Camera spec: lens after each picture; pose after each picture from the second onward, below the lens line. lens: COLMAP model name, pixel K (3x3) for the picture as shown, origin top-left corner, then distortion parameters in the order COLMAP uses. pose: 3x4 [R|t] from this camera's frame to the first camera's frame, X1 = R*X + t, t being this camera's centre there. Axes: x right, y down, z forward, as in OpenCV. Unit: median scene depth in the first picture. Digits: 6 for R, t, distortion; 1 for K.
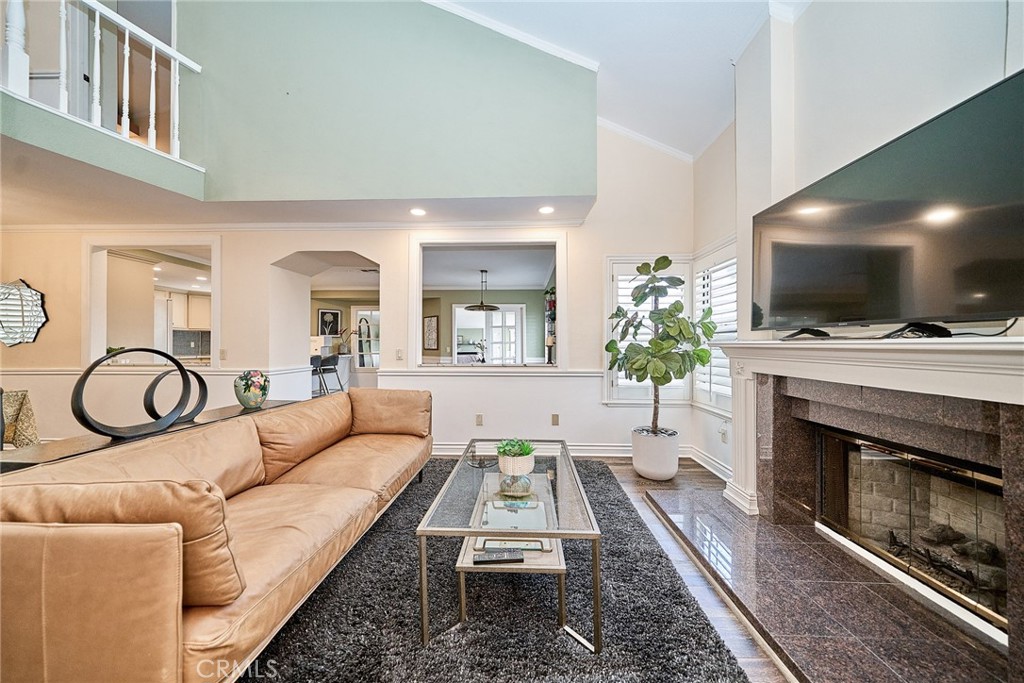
lens RADIAL K [[348.9, 0, 506.8], [0, 348.9, 344.2], [0, 0, 1]] dist [-0.000767, -0.000654]
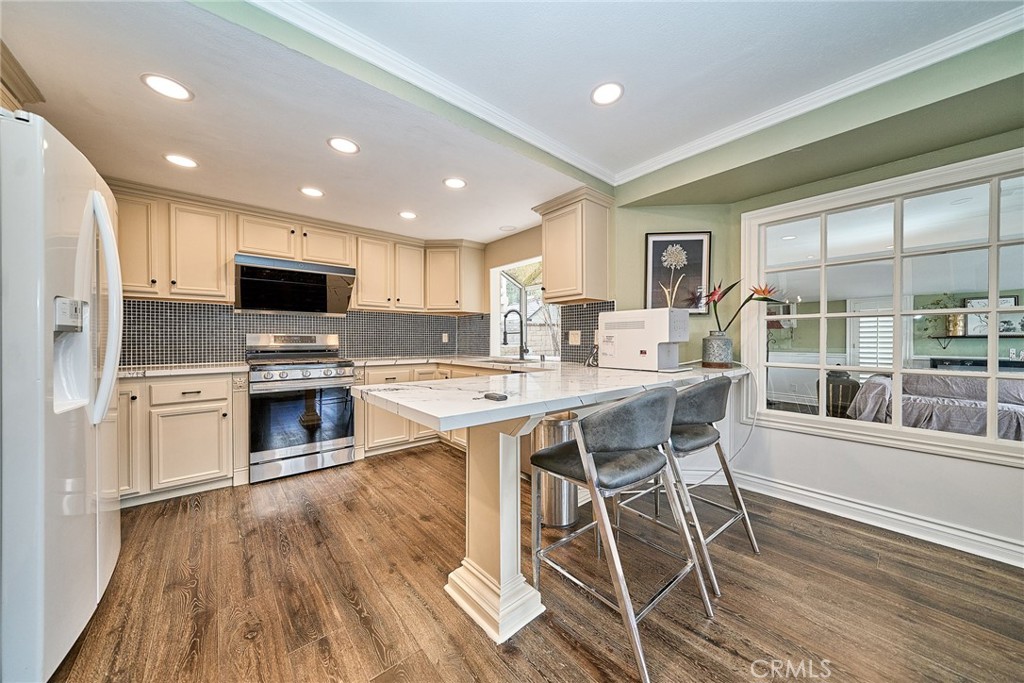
lens RADIAL K [[348.9, 0, 510.3], [0, 348.9, 343.1], [0, 0, 1]] dist [-0.000767, -0.000654]
pose [[0.671484, 0.004383, -0.741006, -0.871642], [0.002405, 0.999964, 0.008094, 0.013119], [0.741015, -0.007217, 0.671449, 1.551812]]
